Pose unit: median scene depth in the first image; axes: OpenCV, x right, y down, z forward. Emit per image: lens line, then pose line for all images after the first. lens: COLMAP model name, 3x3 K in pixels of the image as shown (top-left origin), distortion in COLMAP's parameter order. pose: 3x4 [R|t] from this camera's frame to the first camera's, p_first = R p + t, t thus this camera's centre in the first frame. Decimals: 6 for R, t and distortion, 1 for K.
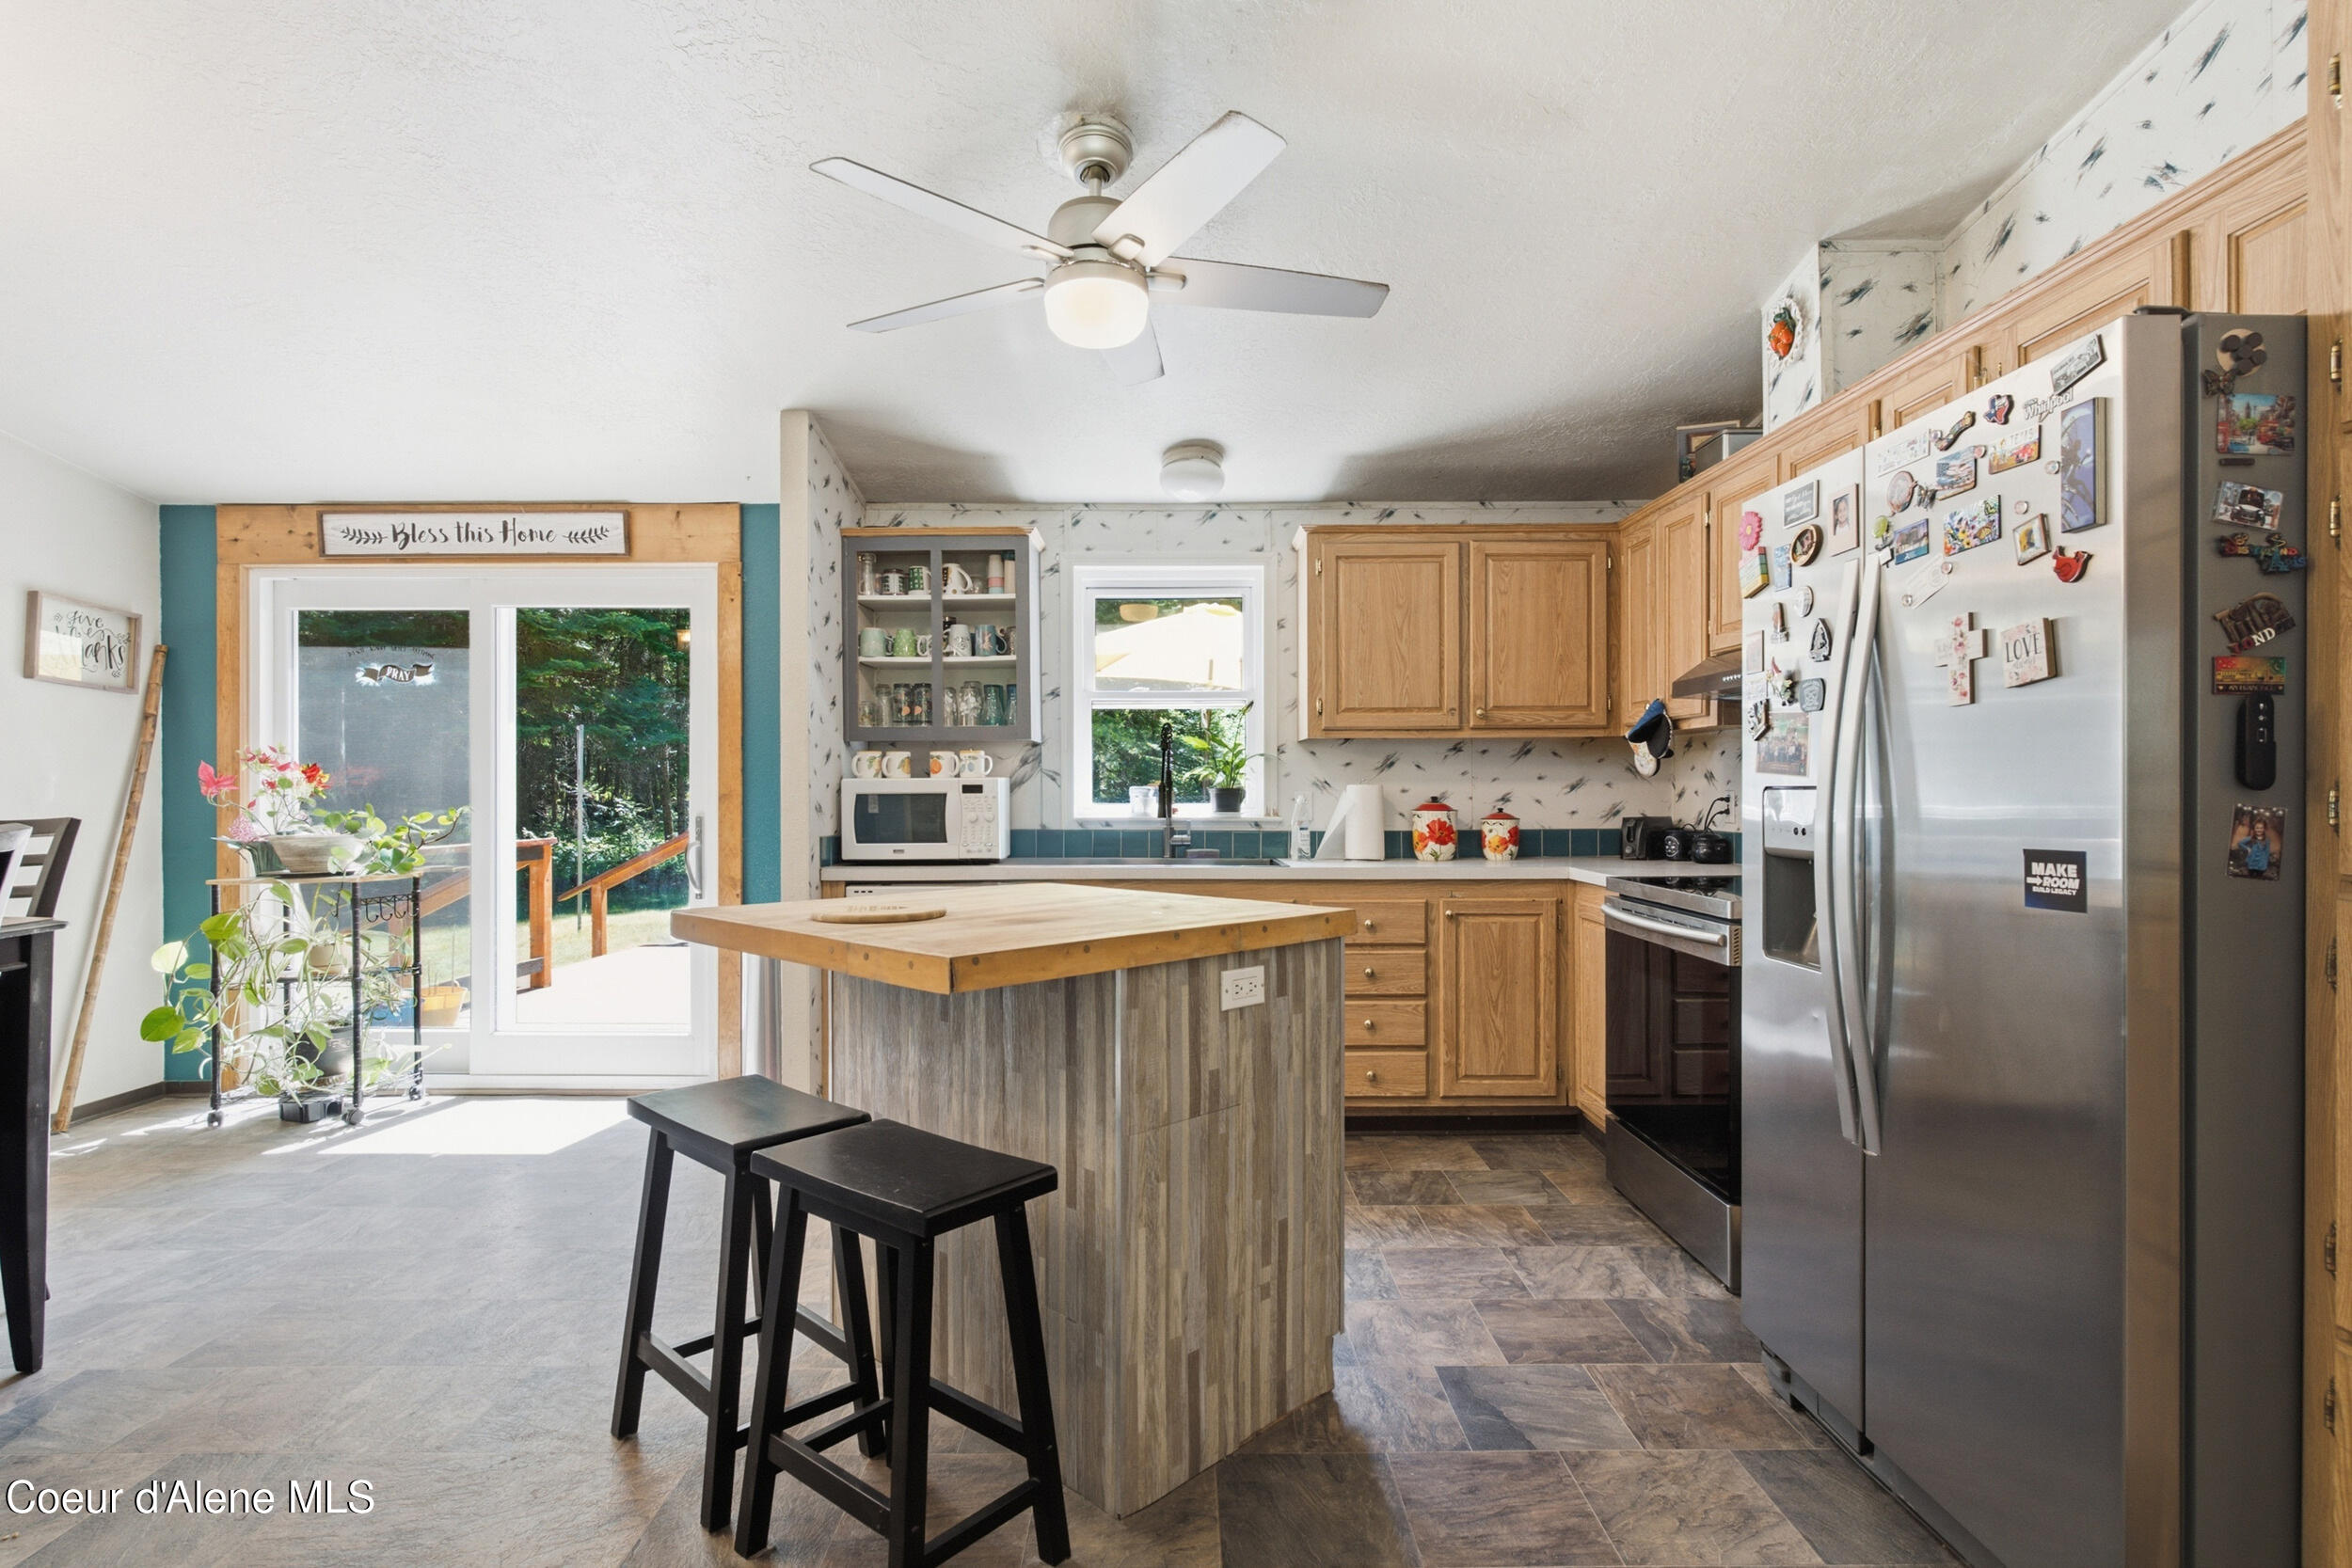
lens RADIAL K [[1154.6, 0, 1175.4], [0, 1154.6, 793.9], [0, 0, 1]] dist [-0.003202, -0.000468]
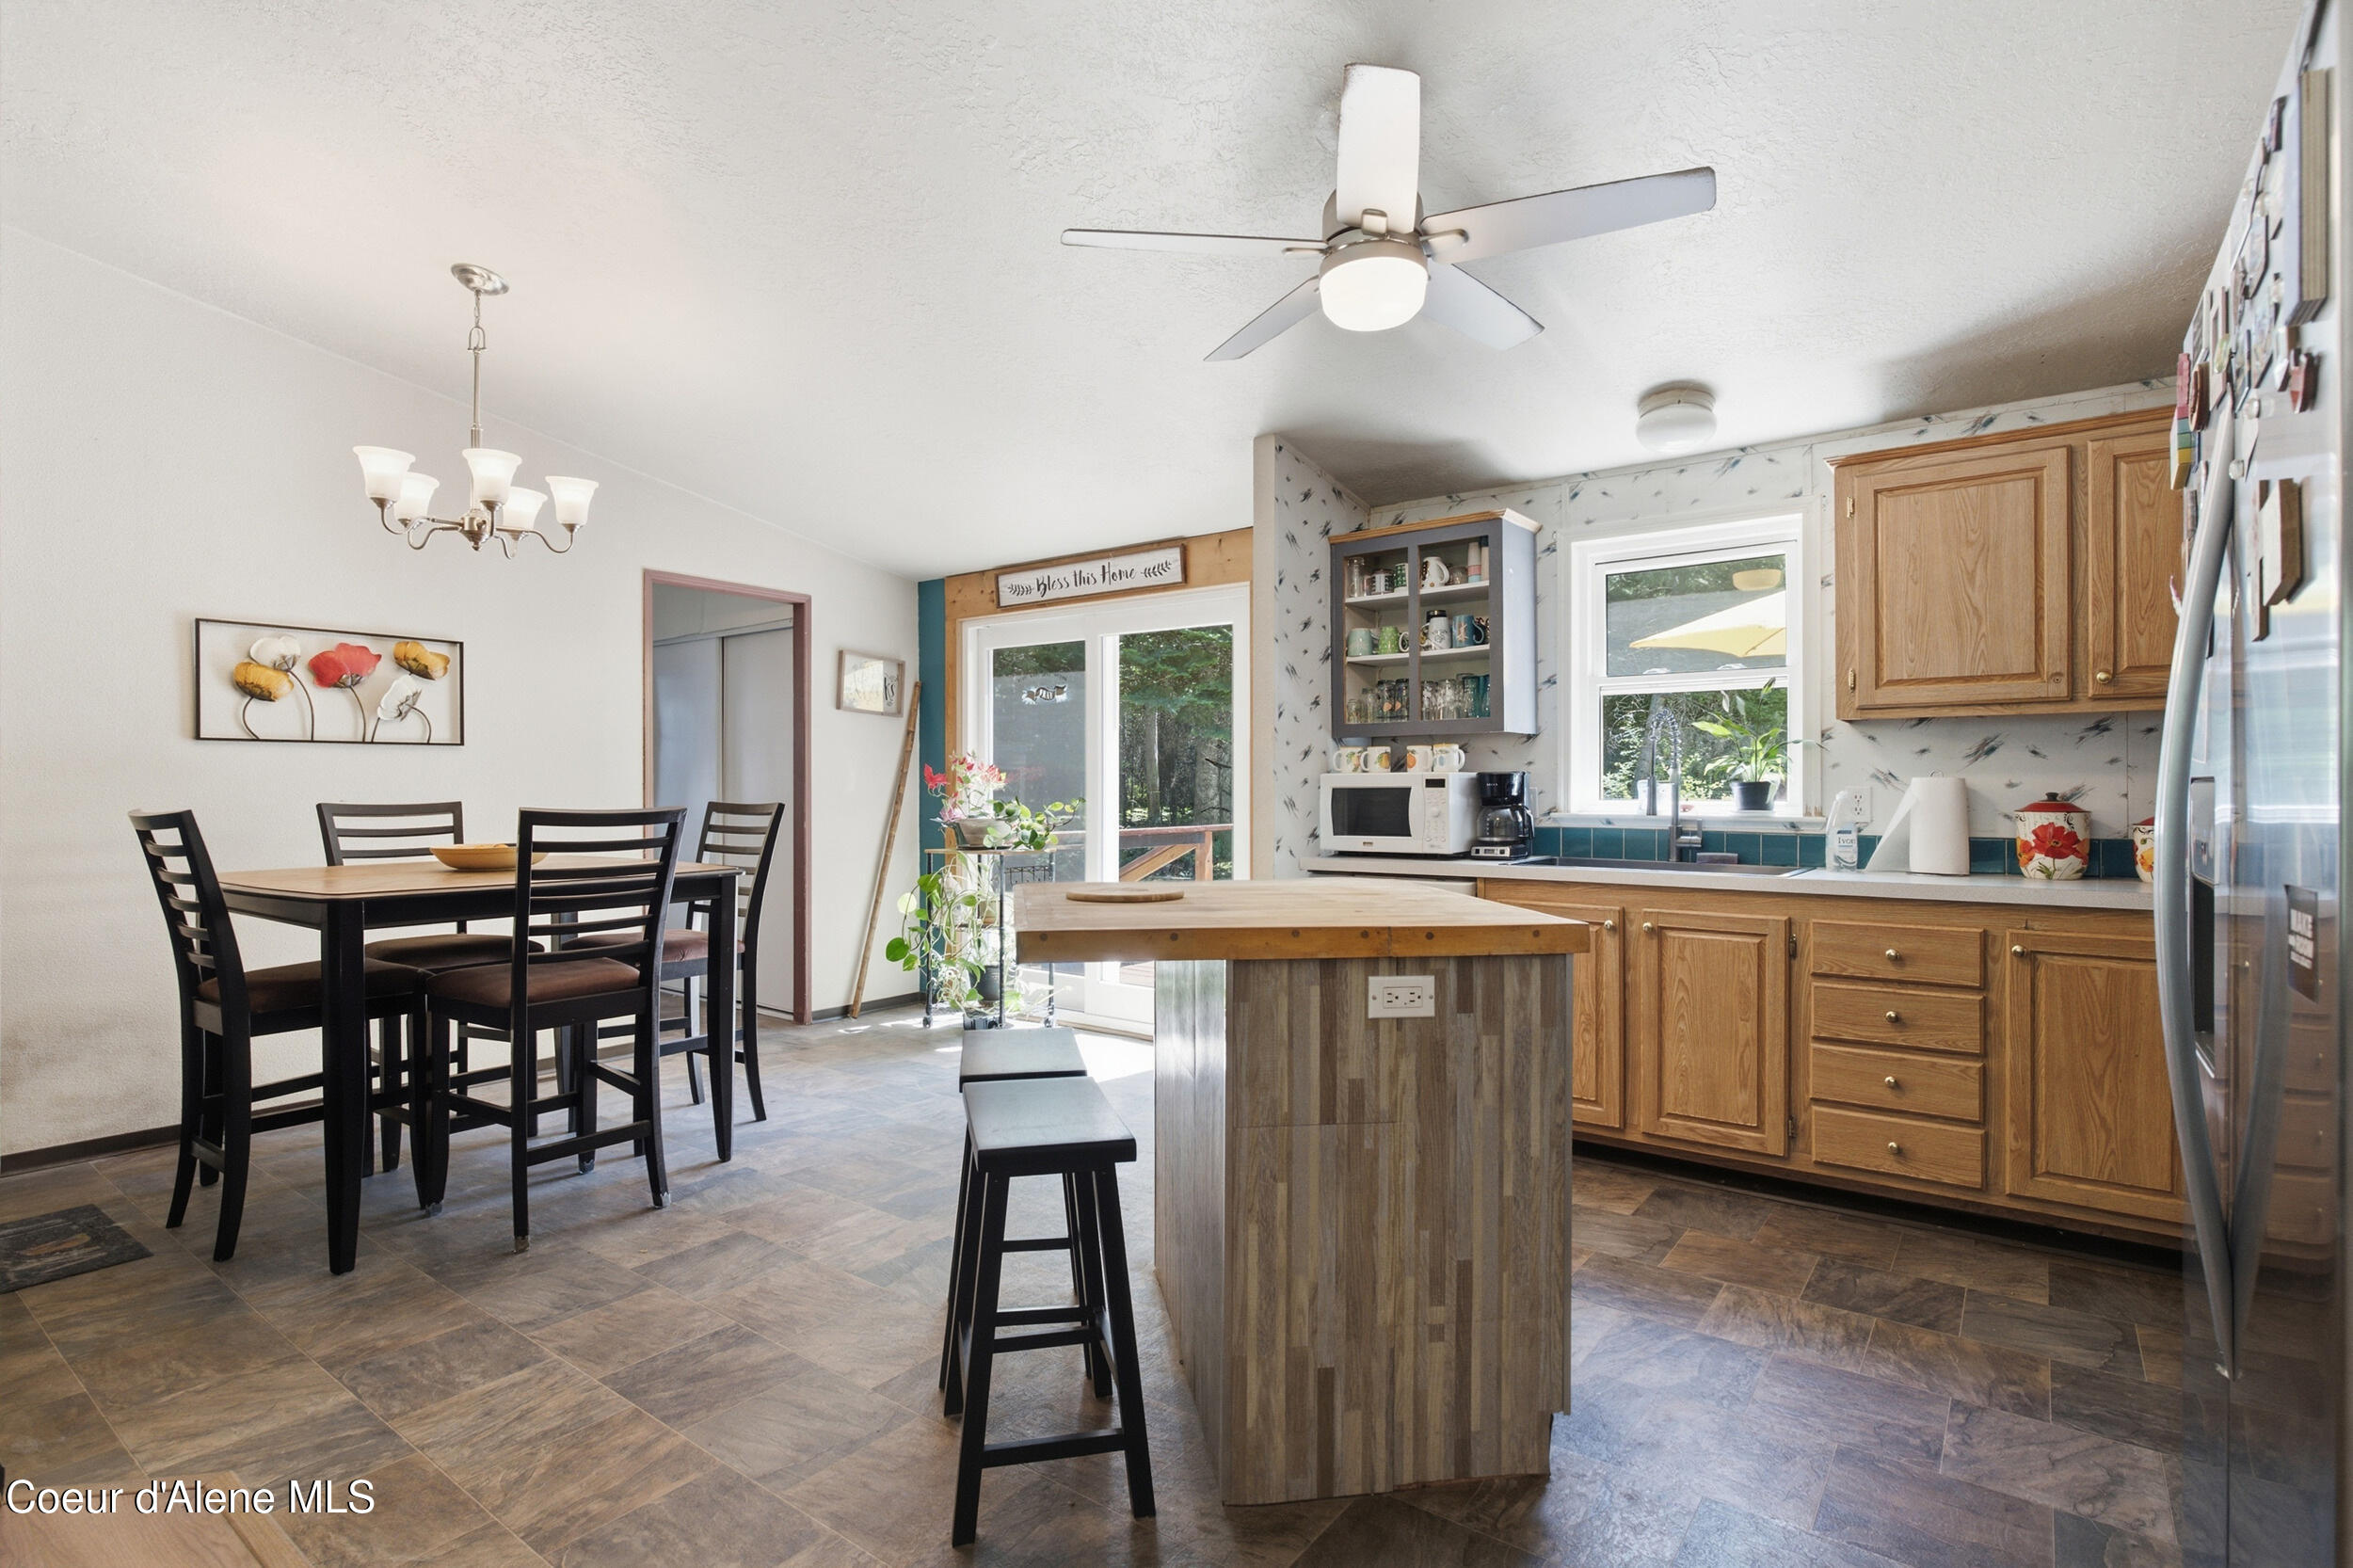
lens RADIAL K [[1150.3, 0, 1175.7], [0, 1150.3, 789.2], [0, 0, 1]] dist [-0.002672, 0.000791]
pose [[0.796698, 0.001838, -0.604375, 0.235450], [-0.001780, 0.999998, 0.000696, 0.000458], [0.604375, 0.000522, 0.796700, 0.076983]]
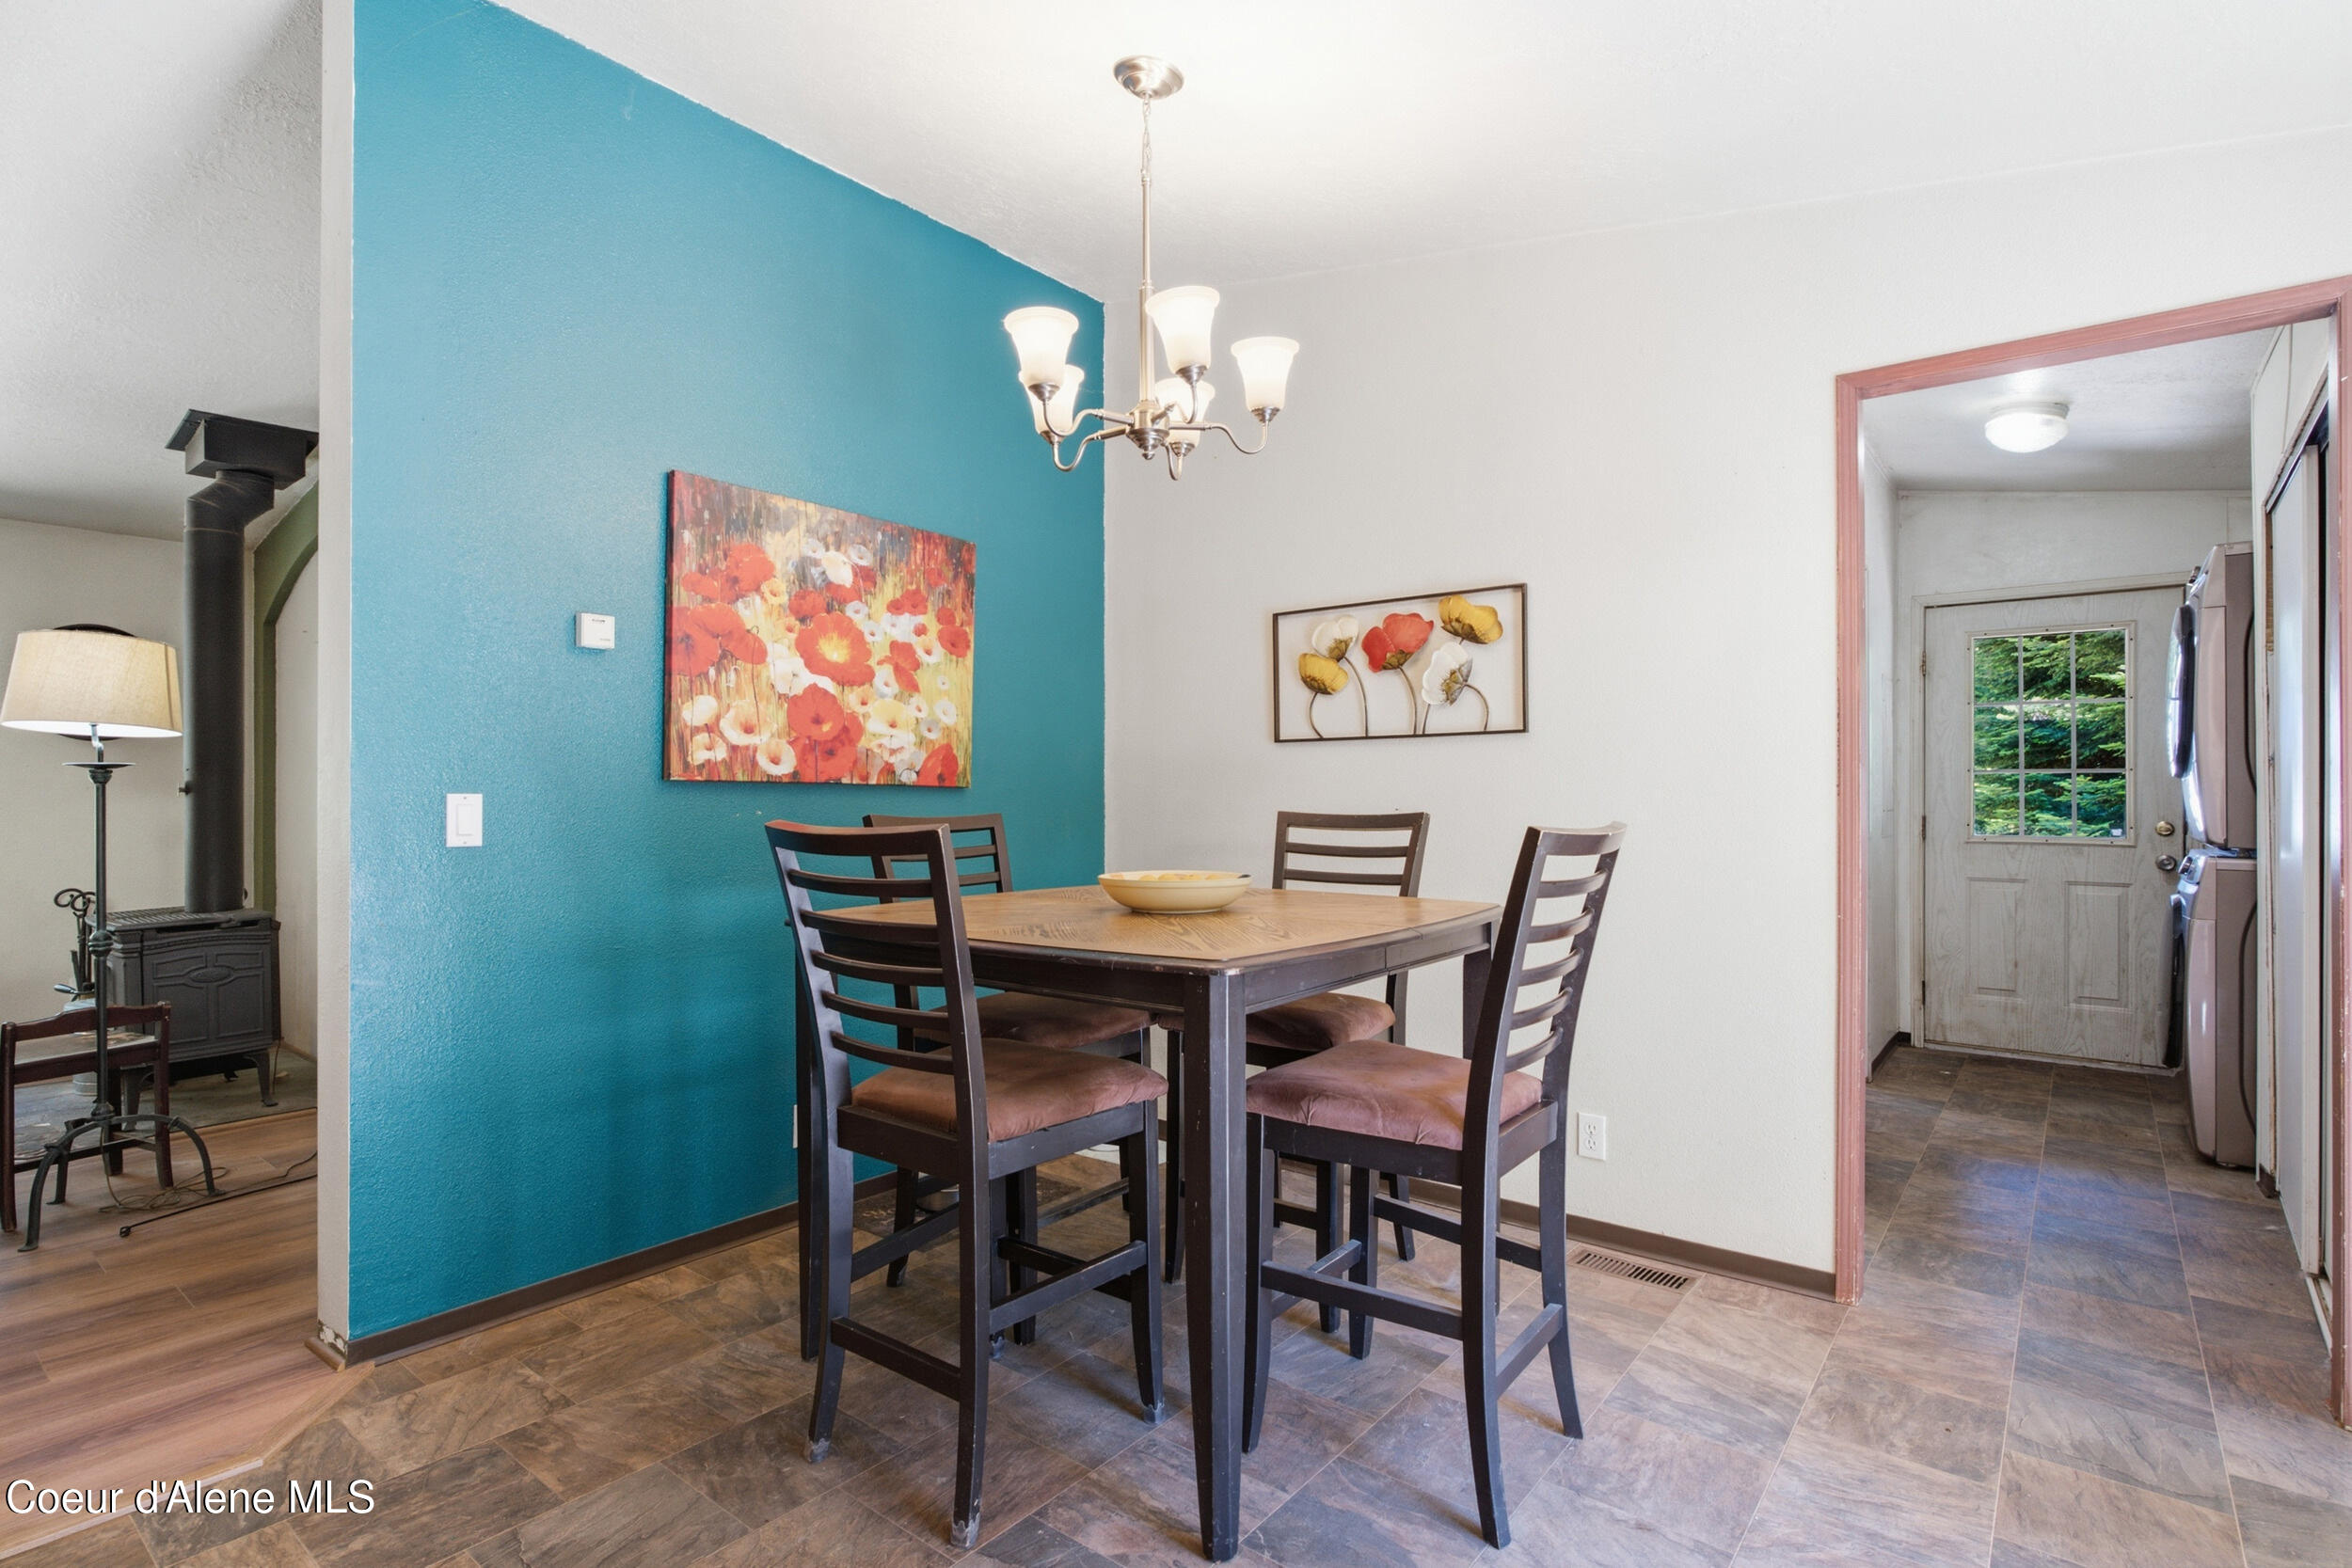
lens RADIAL K [[1149.7, 0, 1175.2], [0, 1149.7, 789.2], [0, 0, 1]] dist [-0.002672, 0.000791]
pose [[-0.627453, -0.003609, -0.778646, -0.223539], [-0.001531, 0.999993, -0.003401, 0.001087], [0.778653, -0.000942, -0.627454, 0.822211]]
